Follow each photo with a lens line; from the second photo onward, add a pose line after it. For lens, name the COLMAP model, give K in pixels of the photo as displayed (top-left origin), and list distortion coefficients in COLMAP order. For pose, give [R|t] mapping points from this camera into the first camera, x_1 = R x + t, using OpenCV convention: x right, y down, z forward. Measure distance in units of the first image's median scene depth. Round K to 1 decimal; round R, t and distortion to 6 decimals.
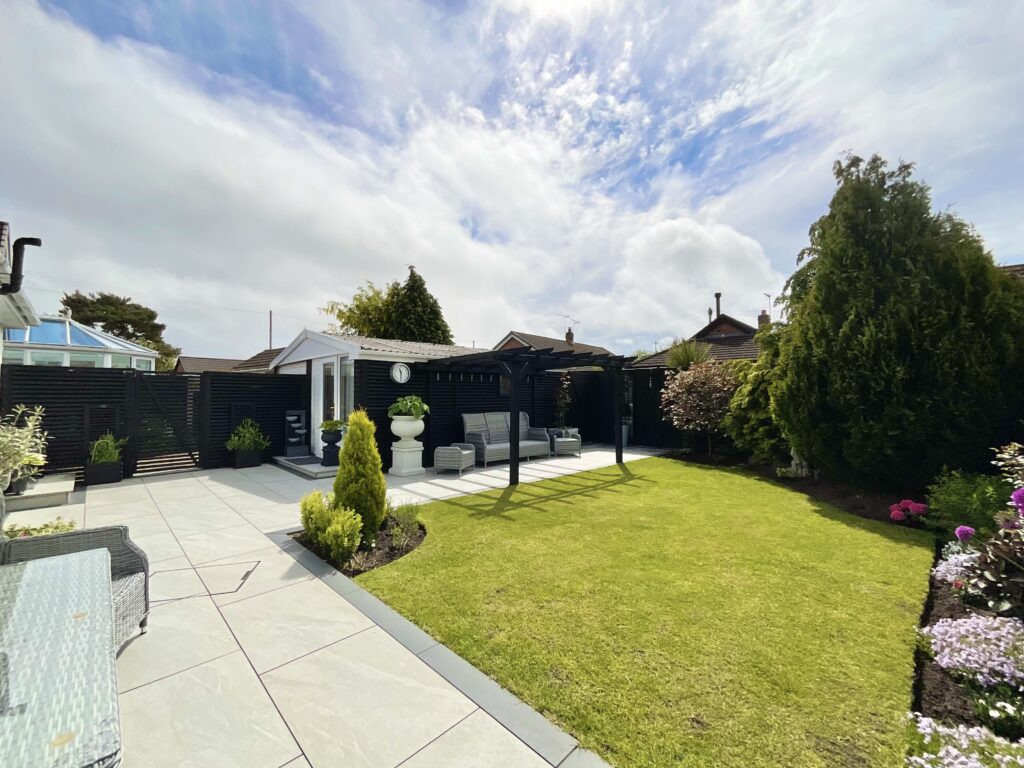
lens RADIAL K [[415.1, 0, 513.1], [0, 415.1, 385.3], [0, 0, 1]] dist [-0.001263, 0.000459]
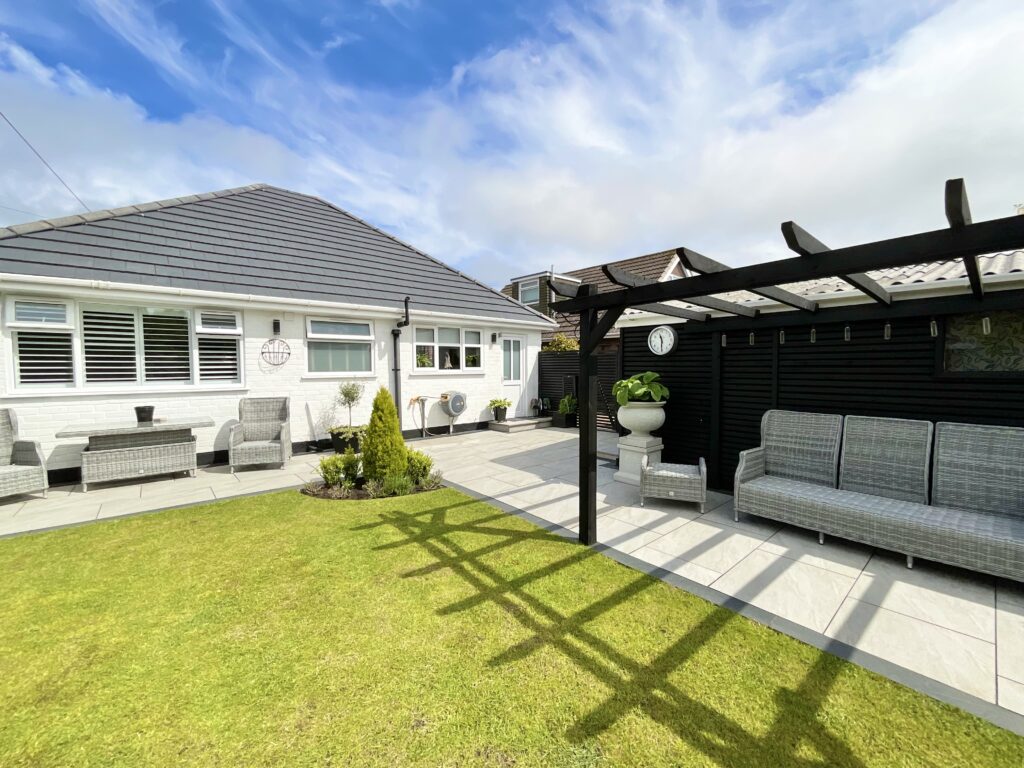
lens RADIAL K [[415.1, 0, 513.1], [0, 415.1, 385.3], [0, 0, 1]] dist [-0.001263, 0.000459]
pose [[-0.080716, 0.041671, -0.995866, 0.636726], [0.024326, 0.998910, 0.039826, 0.017146], [0.996440, -0.021010, -0.081642, 1.144433]]
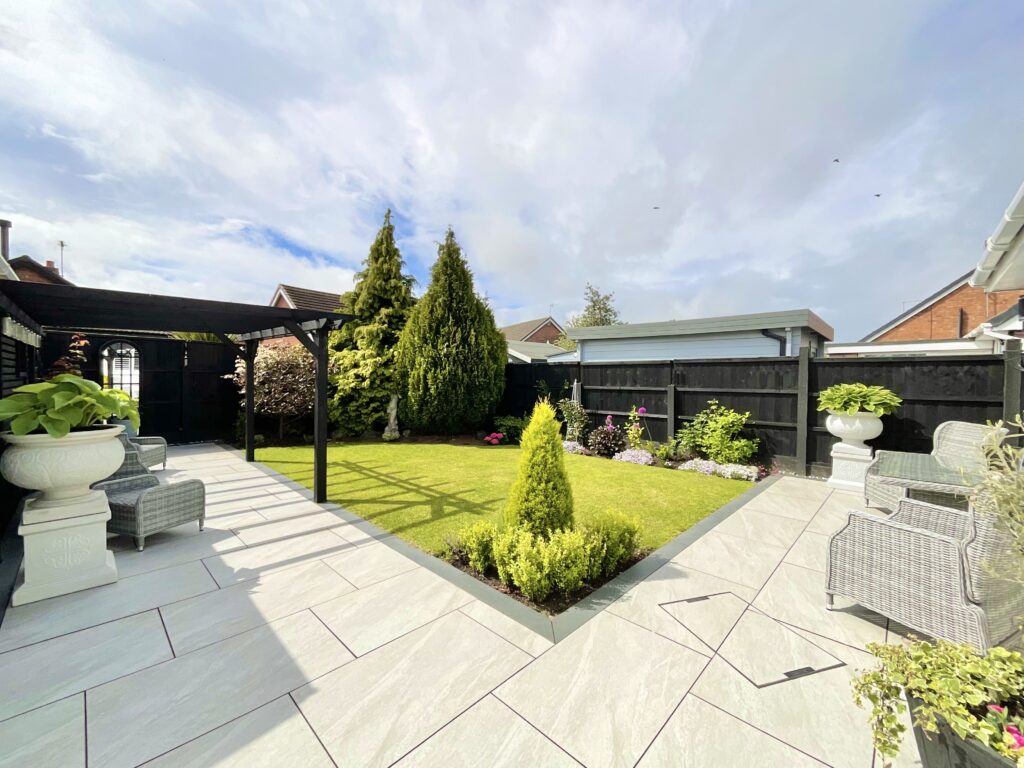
lens RADIAL K [[415.1, 0, 513.1], [0, 415.1, 385.3], [0, 0, 1]] dist [-0.001263, 0.000459]
pose [[-0.017937, -0.013150, 0.999753, -0.863164], [-0.038512, 0.999181, 0.012452, 0.019755], [-0.999097, -0.038279, -0.018429, 0.828141]]
